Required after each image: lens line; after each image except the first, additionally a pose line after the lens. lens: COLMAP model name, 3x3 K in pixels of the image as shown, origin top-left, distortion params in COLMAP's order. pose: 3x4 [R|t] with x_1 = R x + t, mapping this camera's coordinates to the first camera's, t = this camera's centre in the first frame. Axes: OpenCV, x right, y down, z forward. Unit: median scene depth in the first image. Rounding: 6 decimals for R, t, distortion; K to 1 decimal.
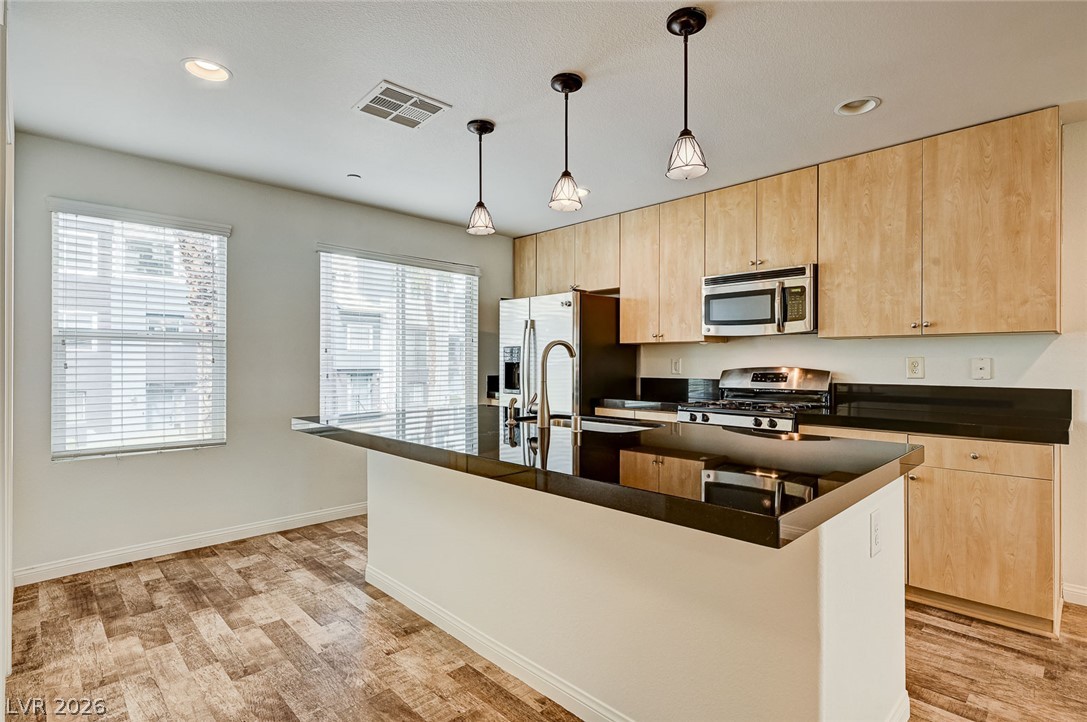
lens RADIAL K [[520.3, 0, 539.9], [0, 520.3, 359.7], [0, 0, 1]] dist [-0.000158, 0.000091]
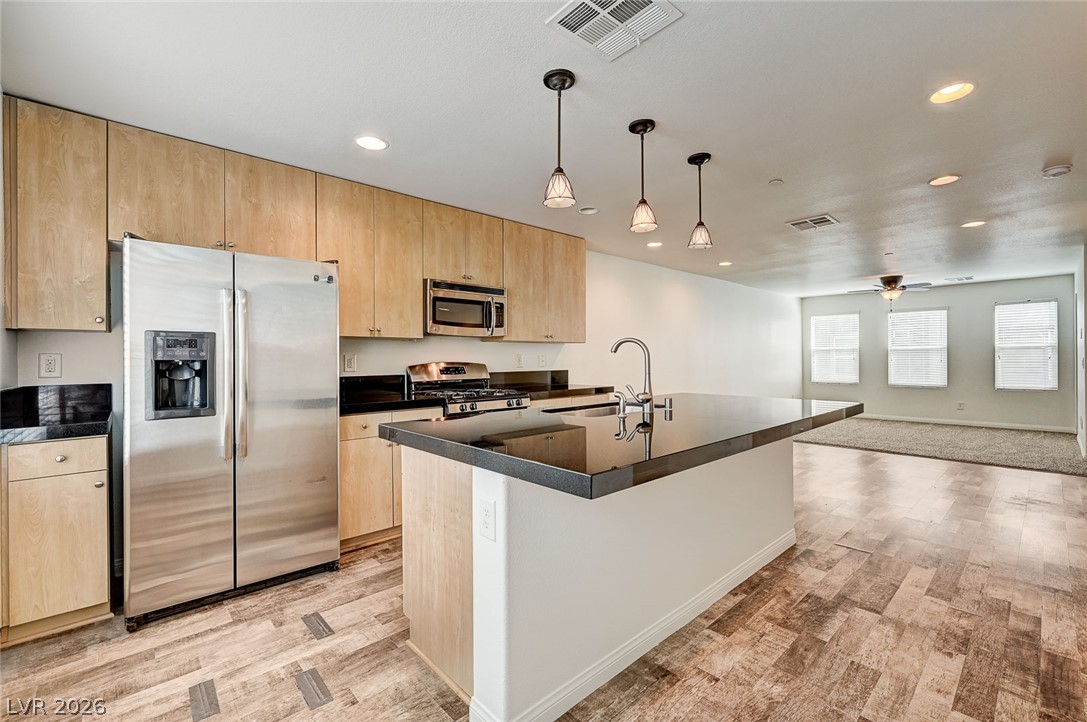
lens RADIAL K [[465.2, 0, 544.2], [0, 465.2, 359.2], [0, 0, 1]] dist [-0.002520, -0.000245]
pose [[0.034999, -0.004326, 0.999378, -0.742064], [0.002907, 0.999987, 0.004227, 0.003804], [-0.999383, 0.002757, 0.035011, 0.852701]]
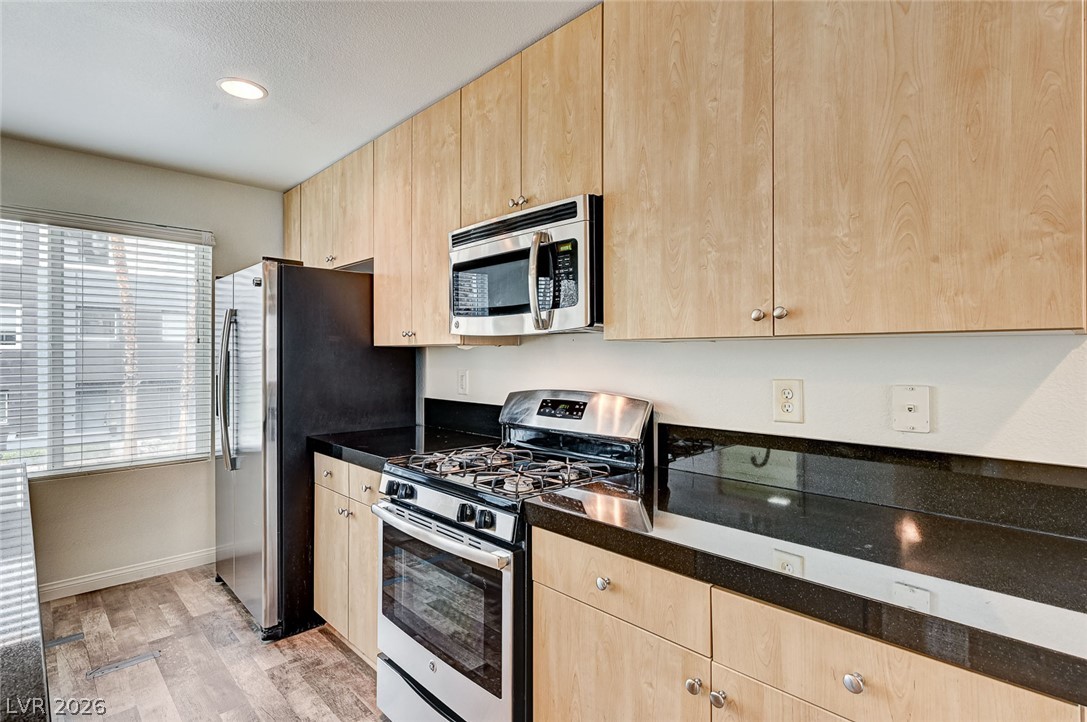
lens RADIAL K [[532.4, 0, 530.9], [0, 532.4, 352.7], [0, 0, 1]] dist [-0.000590, 0.000811]
pose [[0.999992, -0.003490, -0.002175, 0.469159], [0.003488, 0.999994, -0.000612, -0.030278], [0.002177, 0.000604, 0.999997, 0.483367]]
